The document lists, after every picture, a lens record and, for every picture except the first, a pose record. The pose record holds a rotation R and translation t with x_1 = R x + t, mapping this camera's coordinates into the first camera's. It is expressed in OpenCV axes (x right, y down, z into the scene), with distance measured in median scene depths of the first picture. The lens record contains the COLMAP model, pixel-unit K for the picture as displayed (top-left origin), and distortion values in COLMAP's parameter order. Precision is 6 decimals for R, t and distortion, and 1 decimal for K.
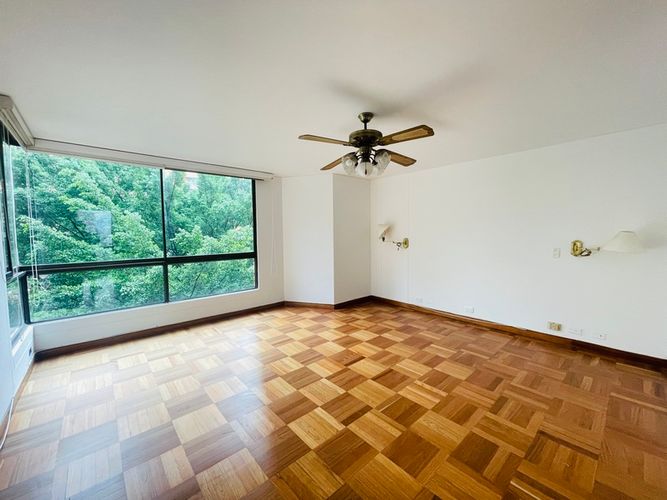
lens RADIAL K [[290.4, 0, 333.5], [0, 290.4, 250.0], [0, 0, 1]] dist [-0.002514, -0.000458]
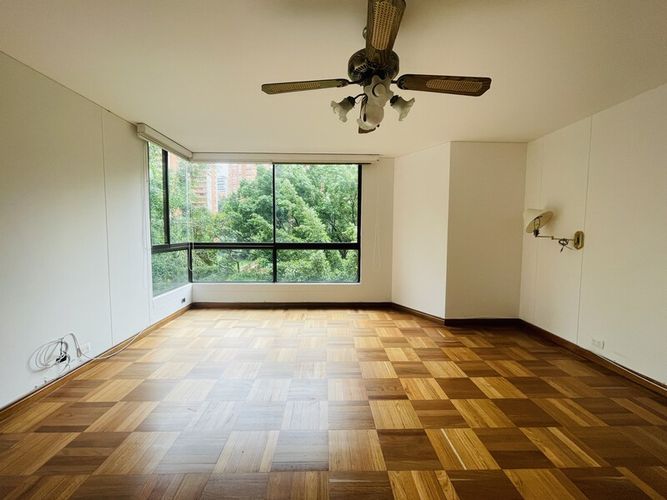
lens RADIAL K [[290.4, 0, 333.5], [0, 290.4, 250.0], [0, 0, 1]] dist [-0.002514, -0.000458]
pose [[0.740858, 0.059178, -0.669050, 0.323231], [-0.059053, 0.997993, 0.022882, 0.013381], [0.669061, 0.022557, 0.742865, 0.289140]]
